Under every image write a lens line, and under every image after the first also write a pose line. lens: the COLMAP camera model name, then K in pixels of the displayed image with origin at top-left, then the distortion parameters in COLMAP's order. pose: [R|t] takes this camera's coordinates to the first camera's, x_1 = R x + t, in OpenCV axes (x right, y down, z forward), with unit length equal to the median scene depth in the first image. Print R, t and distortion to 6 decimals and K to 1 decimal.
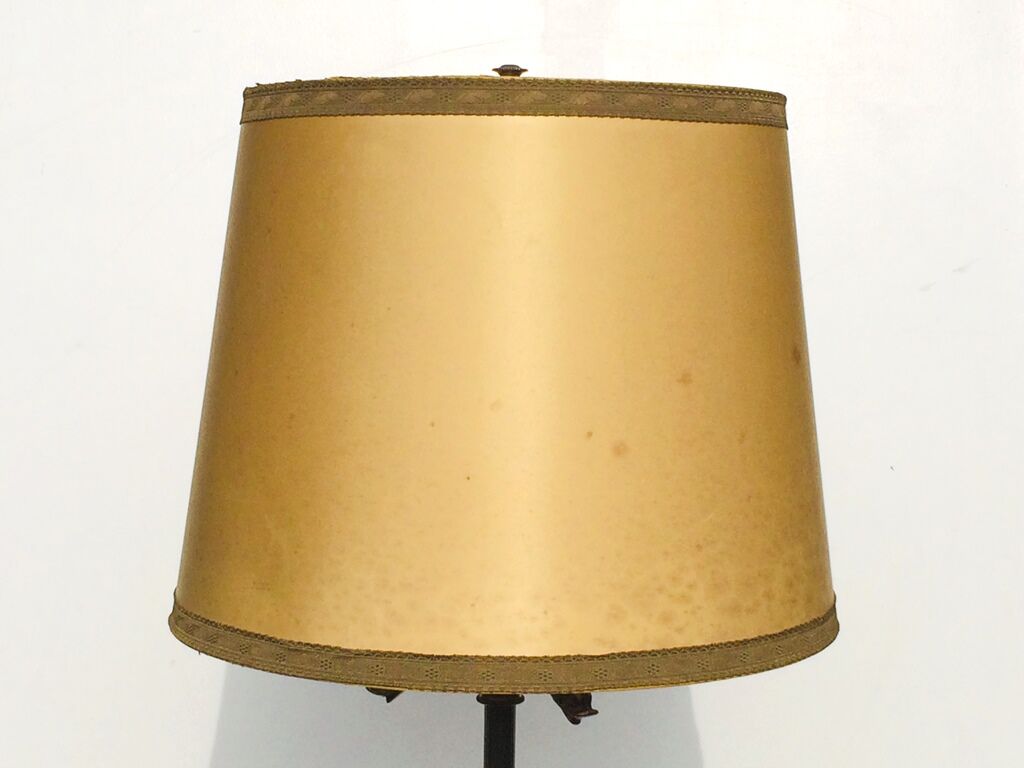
lens RADIAL K [[1946.4, 0, 512.0], [0, 1946.4, 384.0], [0, 0, 1]] dist [-0.033968, 0.038734]
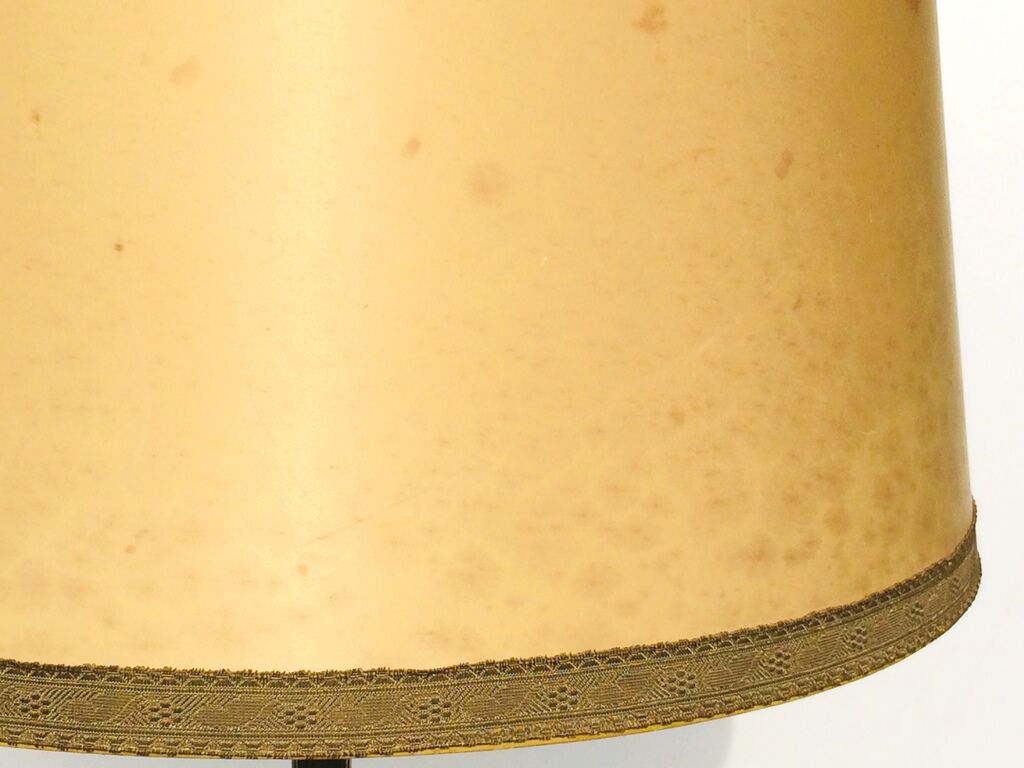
lens RADIAL K [[1946.4, 0, 512.0], [0, 1946.4, 384.0], [0, 0, 1]] dist [-0.033968, 0.038734]
pose [[0.999160, 0.012526, -0.039013, 0.076318], [-0.008677, 0.995216, 0.097316, 0.035349], [0.040046, -0.096896, 0.994489, 0.571722]]
